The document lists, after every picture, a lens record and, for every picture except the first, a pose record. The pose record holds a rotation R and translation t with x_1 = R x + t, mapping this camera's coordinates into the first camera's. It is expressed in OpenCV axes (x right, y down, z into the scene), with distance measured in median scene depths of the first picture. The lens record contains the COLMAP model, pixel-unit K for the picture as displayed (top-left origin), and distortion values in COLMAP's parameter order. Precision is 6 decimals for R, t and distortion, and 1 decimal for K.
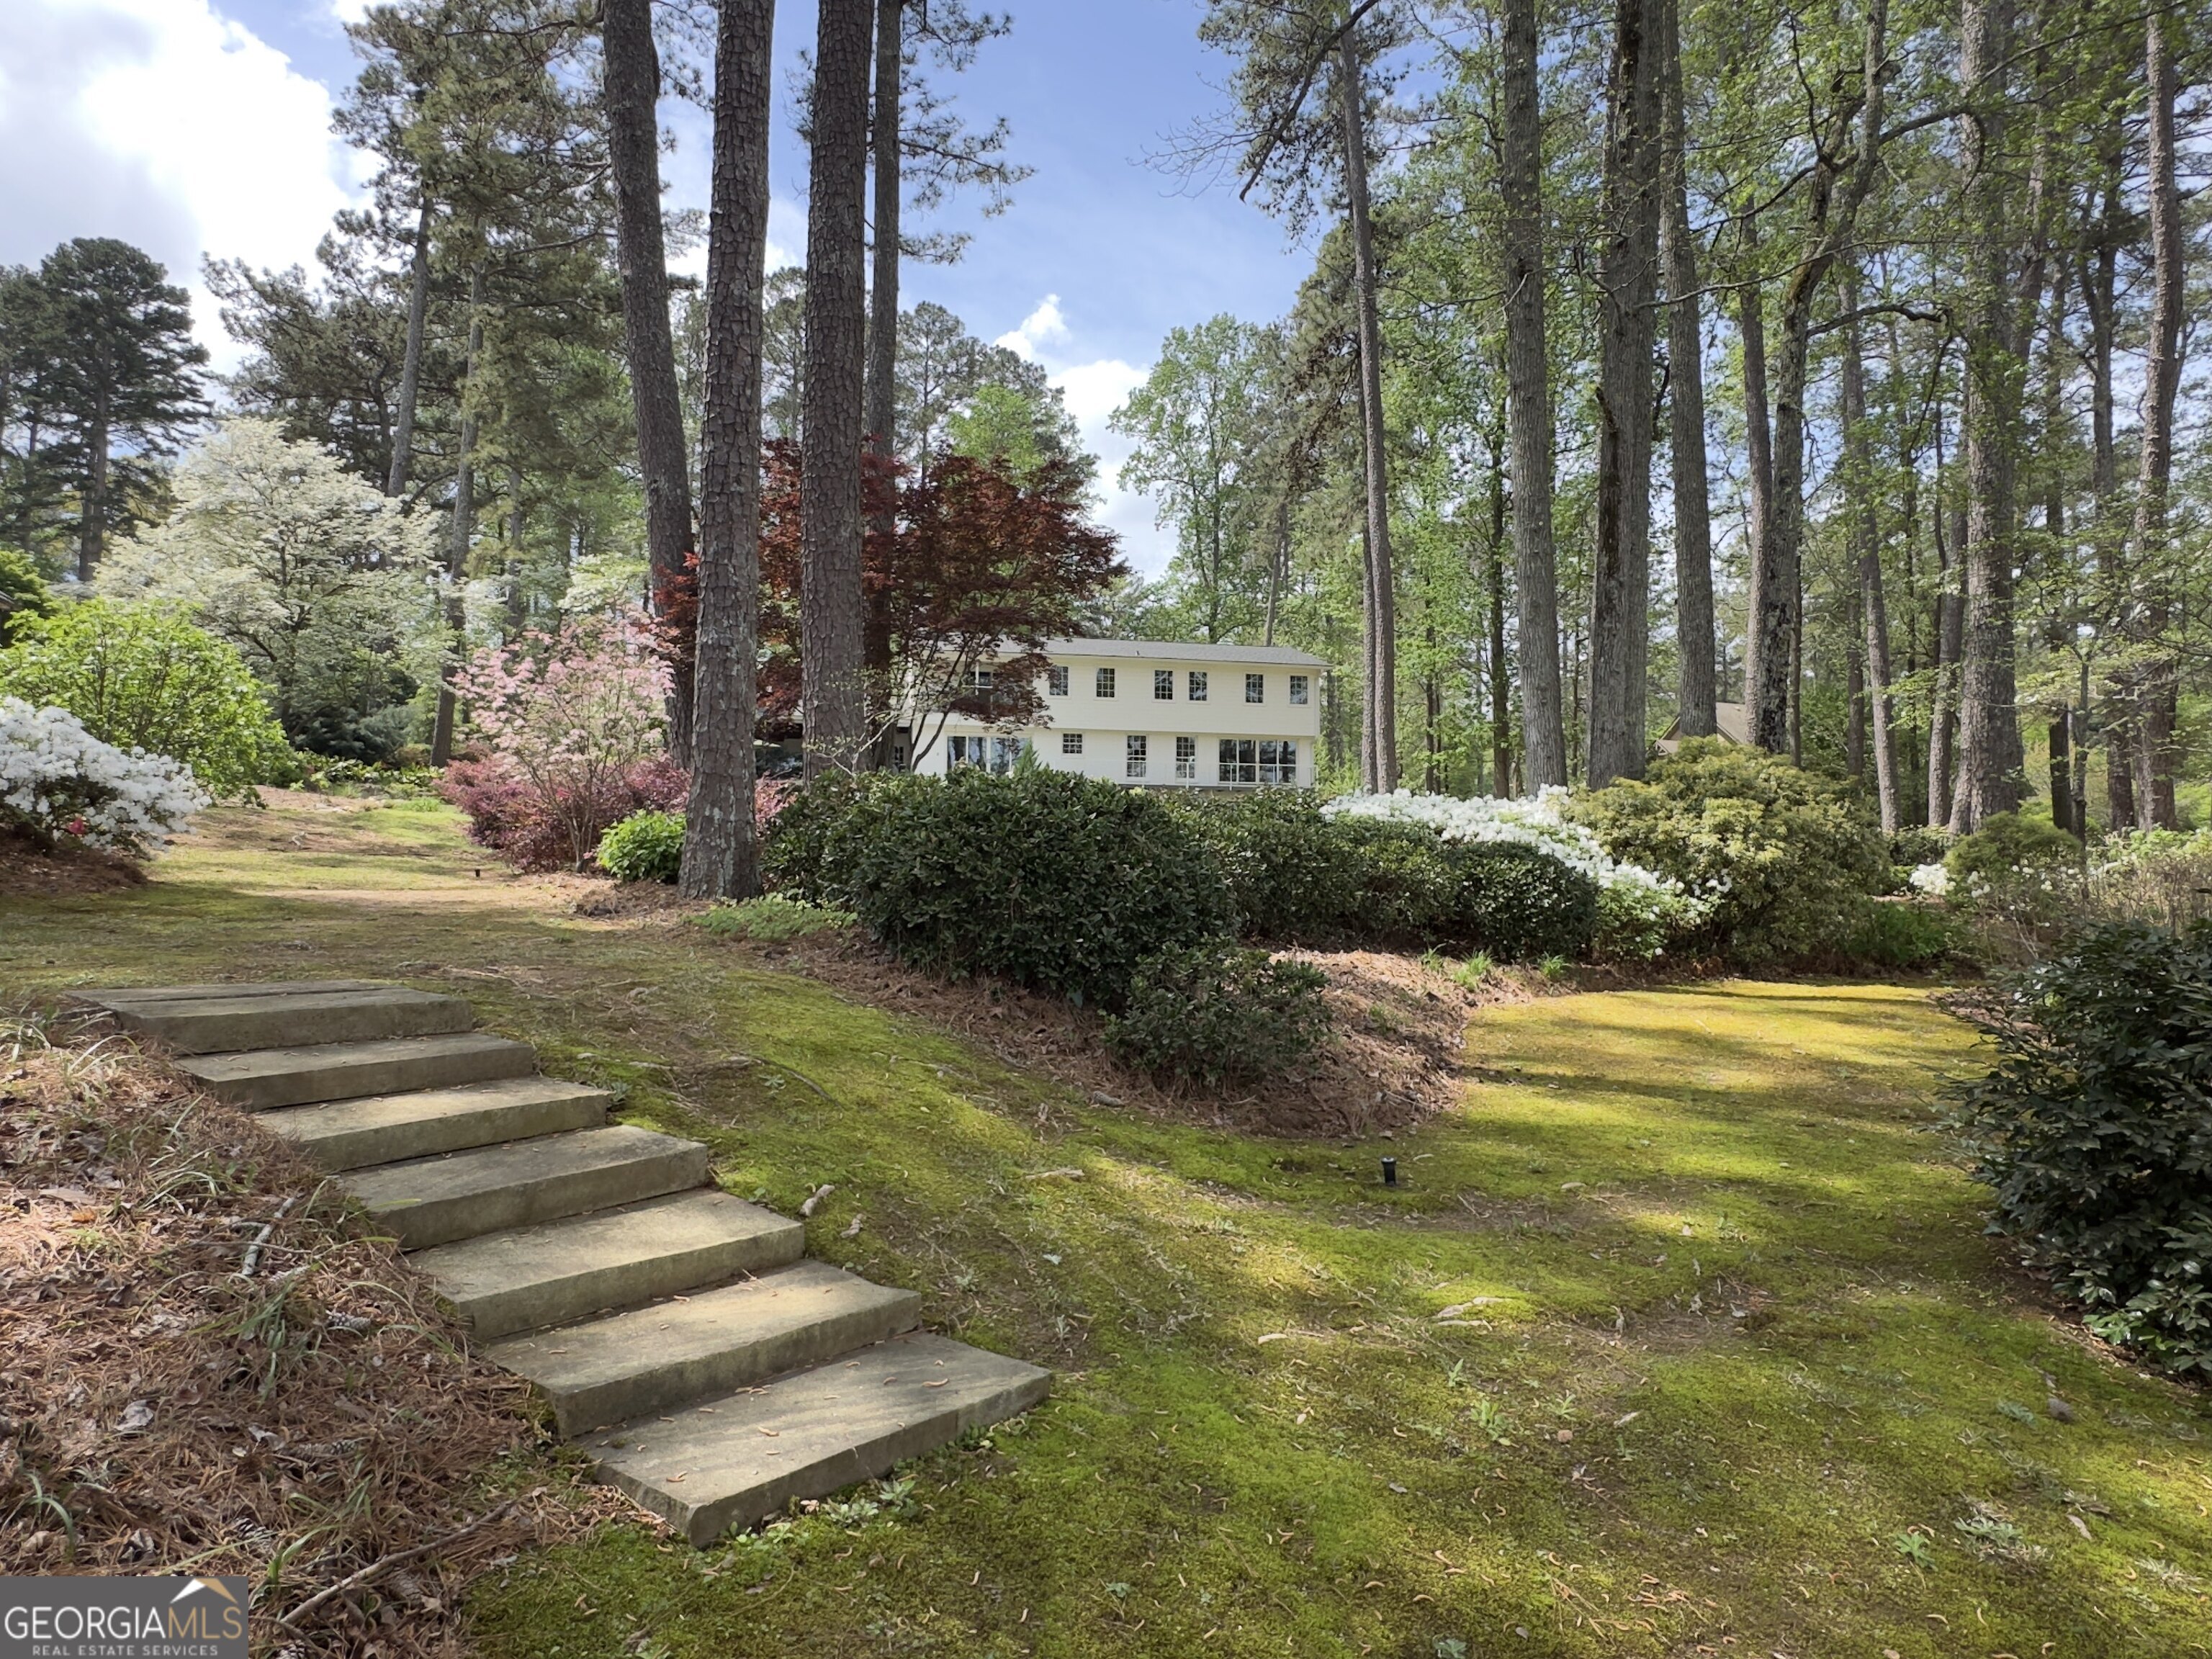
lens RADIAL K [[1351.4, 0, 1106.0], [0, 1351.4, 829.5], [0, 0, 1]] dist [0.000576, 0.000039]
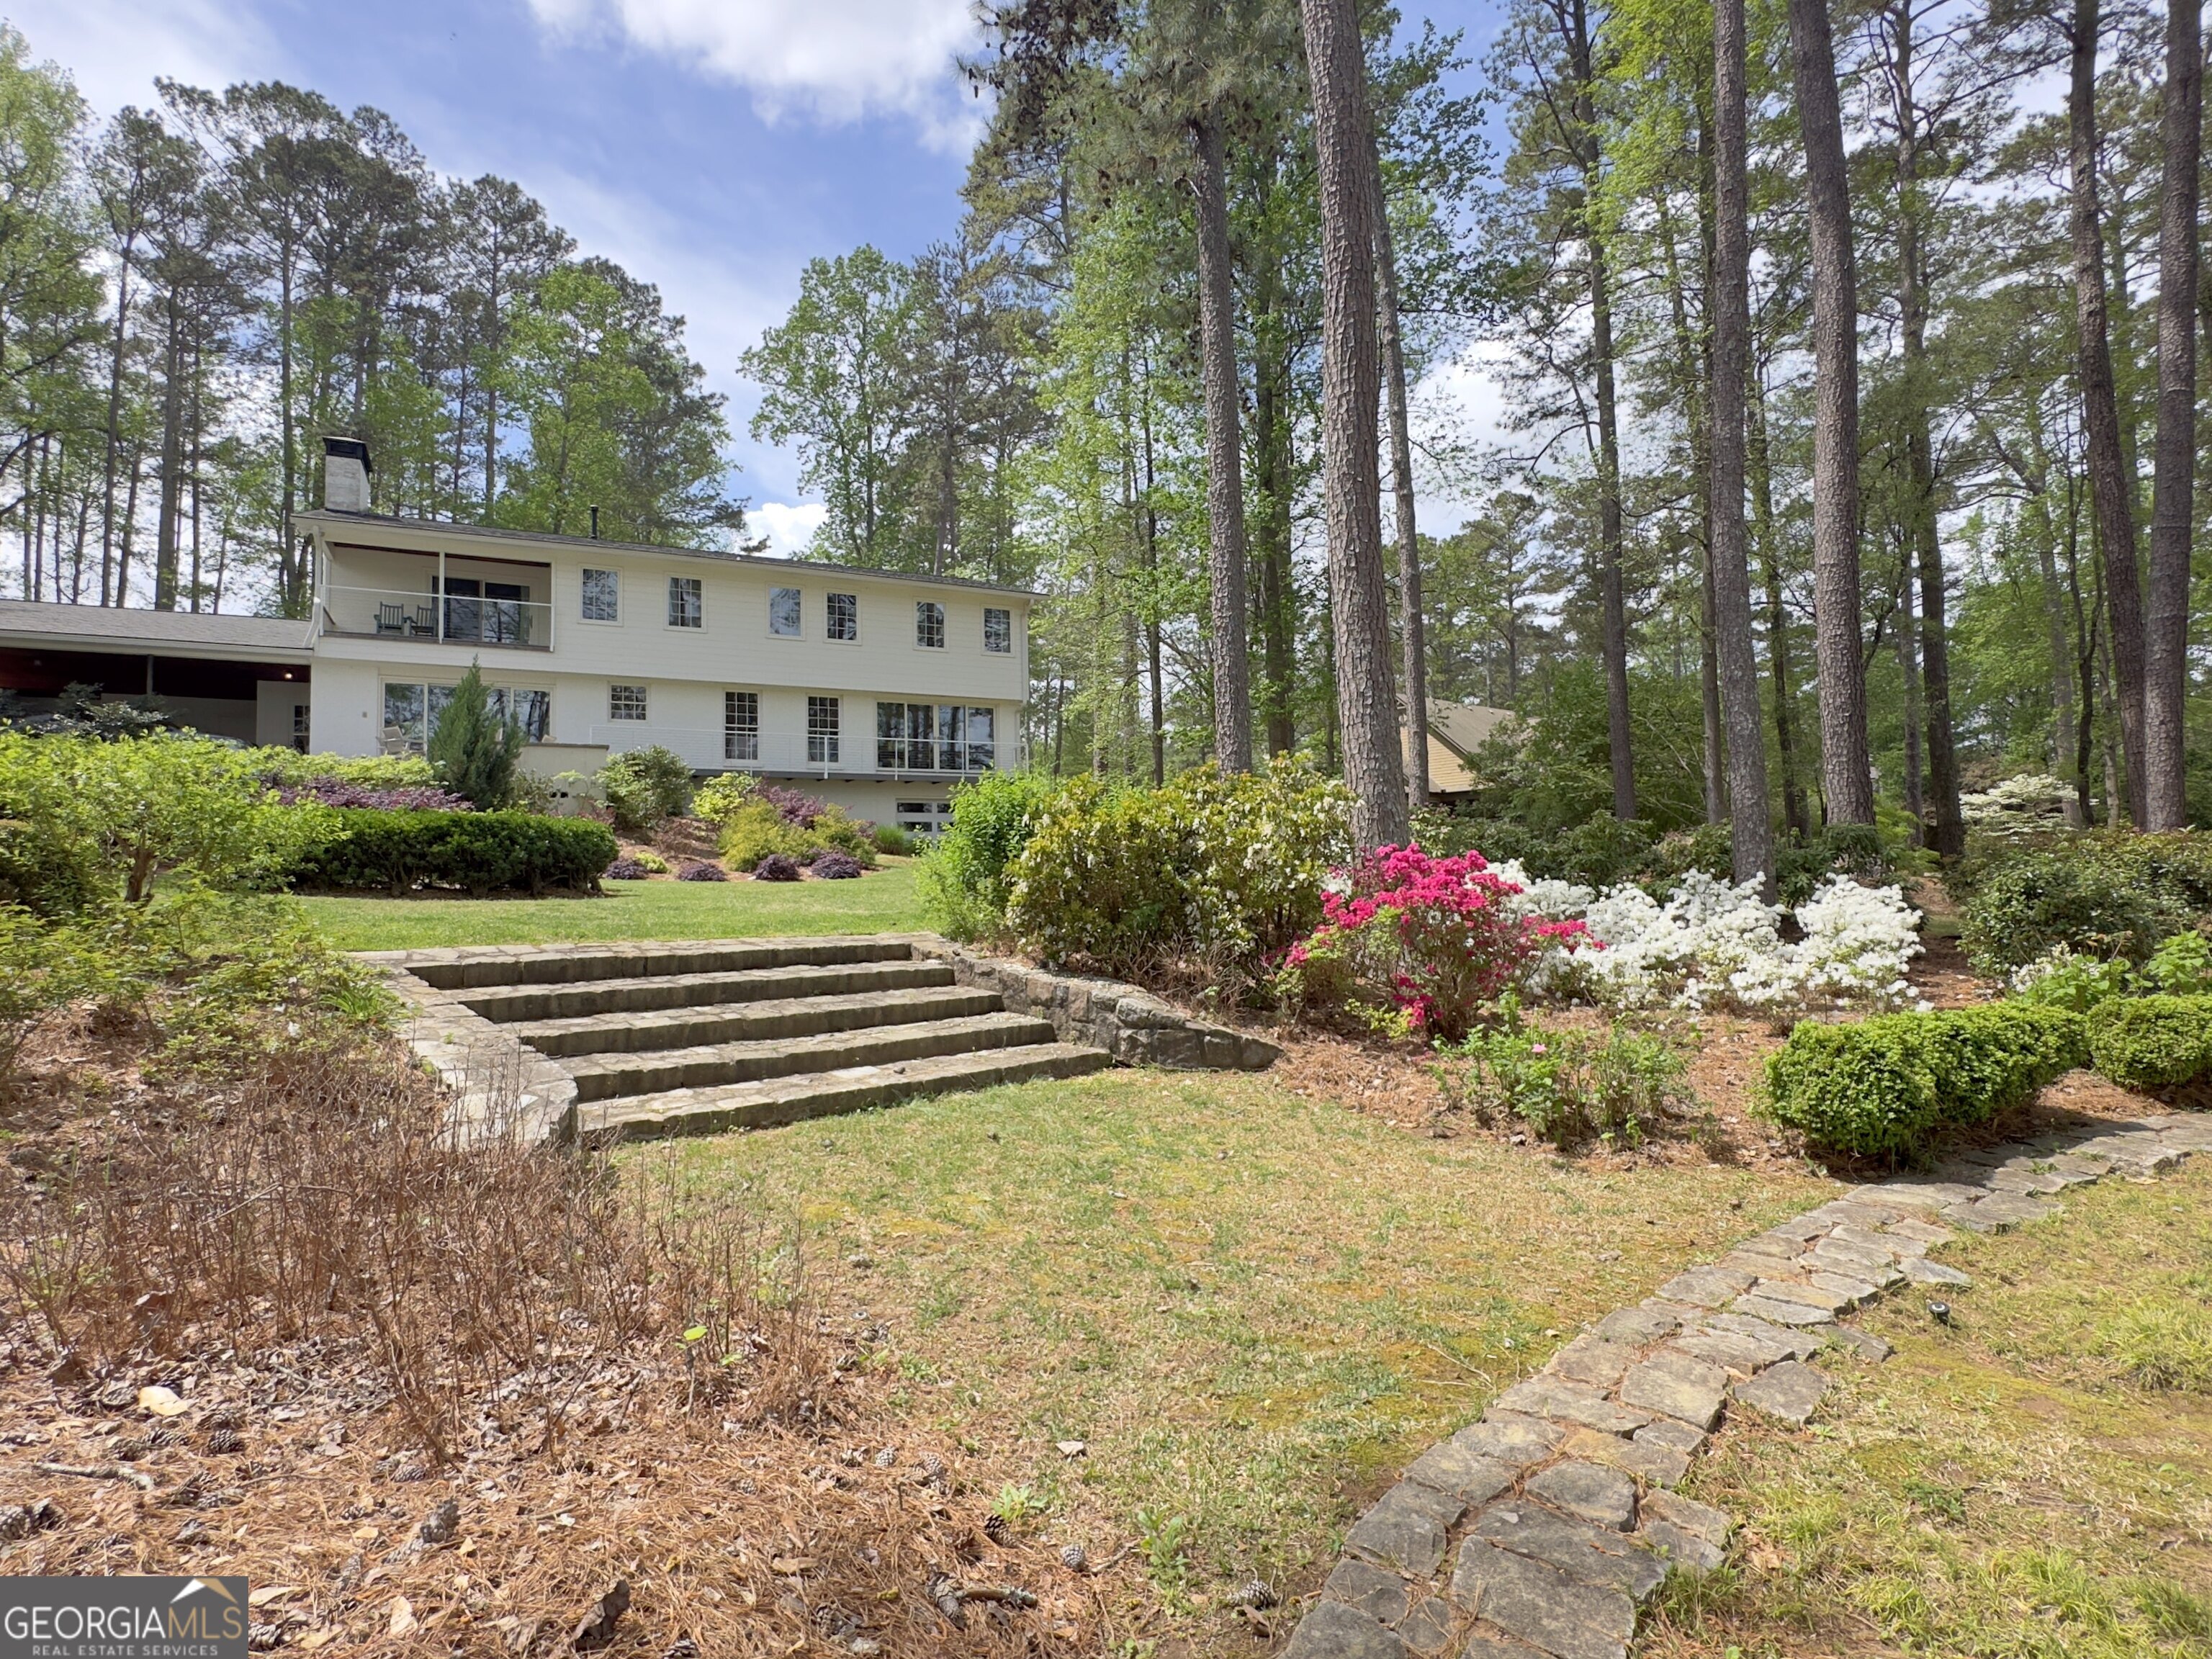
lens RADIAL K [[1161.4, 0, 1106.0], [0, 1161.4, 829.5], [0, 0, 1]] dist [0.000521, 0.000040]
pose [[0.960871, -0.013797, 0.276654, 0.018845], [0.013542, 0.999904, 0.002833, -0.003207], [-0.276667, 0.001024, 0.960965, 0.238092]]
